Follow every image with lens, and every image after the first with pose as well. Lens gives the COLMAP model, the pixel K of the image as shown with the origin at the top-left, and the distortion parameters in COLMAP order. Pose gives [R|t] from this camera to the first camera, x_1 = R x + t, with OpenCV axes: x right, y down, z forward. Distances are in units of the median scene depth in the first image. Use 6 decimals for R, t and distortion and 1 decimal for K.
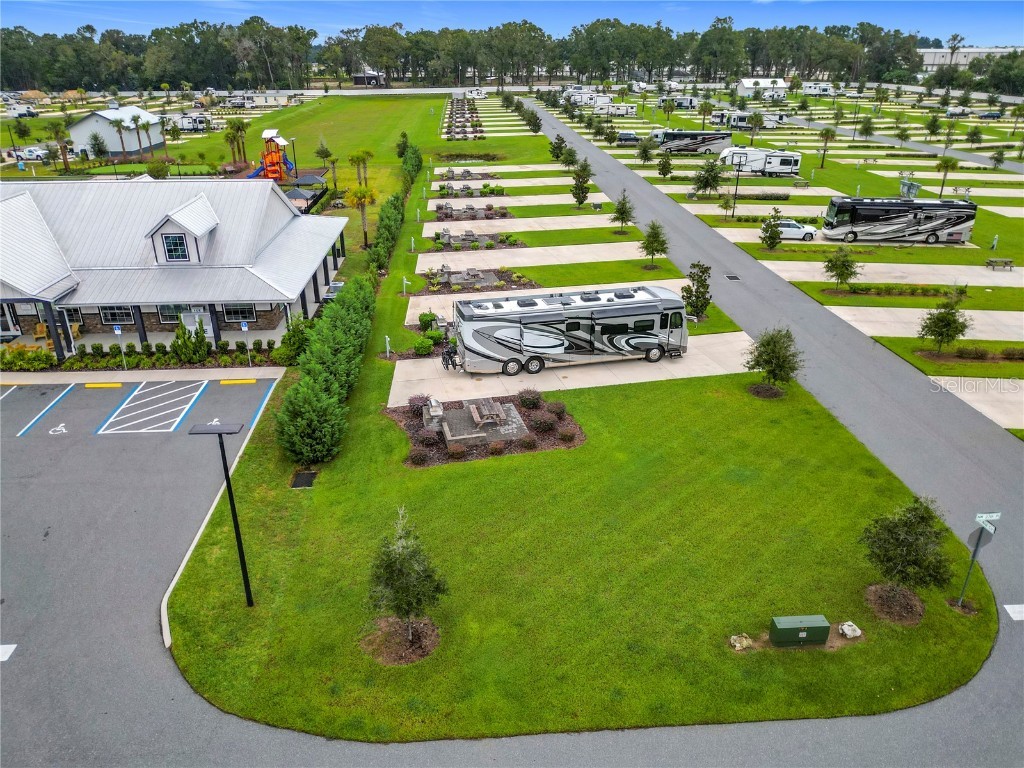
lens RADIAL K [[734.4, 0, 509.1], [0, 734.4, 383.7], [0, 0, 1]] dist [0.051262, -0.073057]
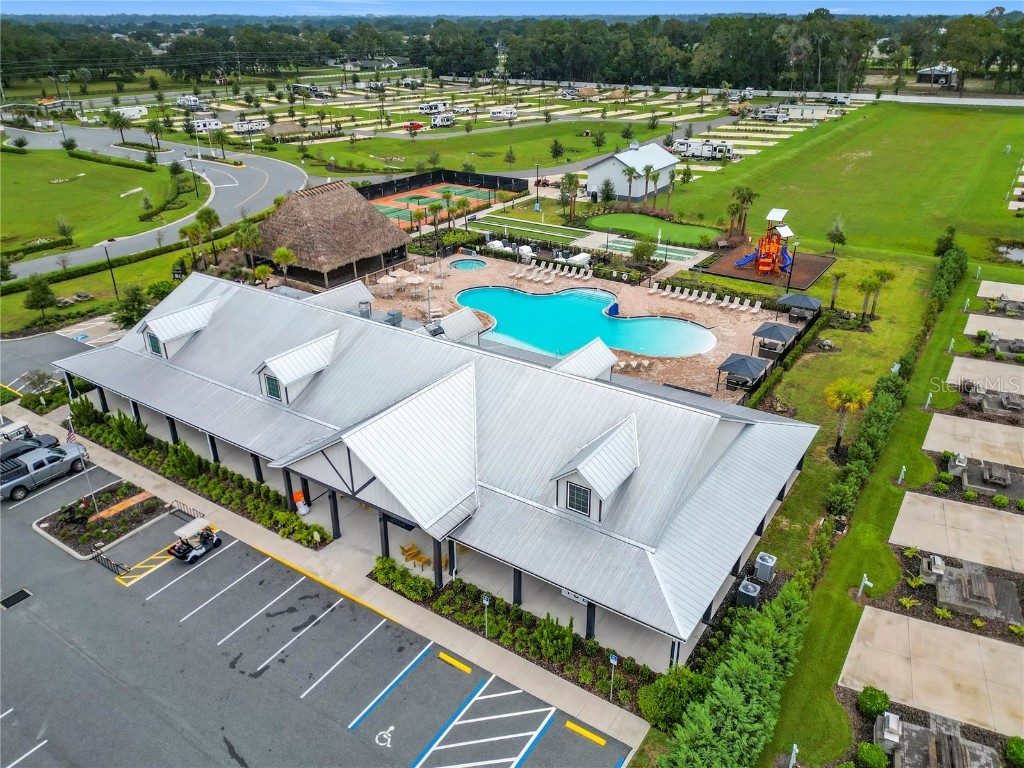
lens RADIAL K [[747.4, 0, 506.3], [0, 747.4, 386.1], [0, 0, 1]] dist [0.059095, -0.082156]
pose [[0.790399, 0.267559, -0.551074, -0.083288], [-0.247829, 0.962334, 0.111776, -0.411810], [0.560224, 0.048224, 0.826936, 0.254645]]
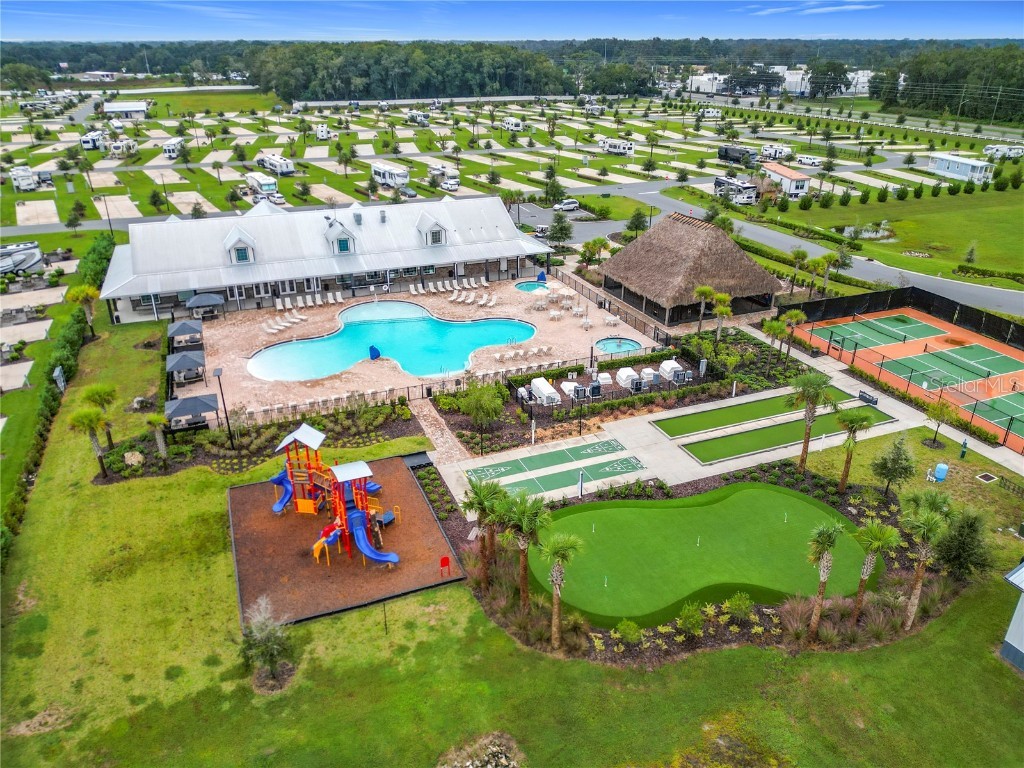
lens RADIAL K [[734.4, 0, 509.1], [0, 734.4, 383.7], [0, 0, 1]] dist [0.051262, -0.073057]
pose [[-0.951601, 0.131018, -0.278011, -0.753216], [-0.124292, 0.663247, 0.738007, -1.685004], [0.281082, 0.736843, -0.614862, 3.088208]]
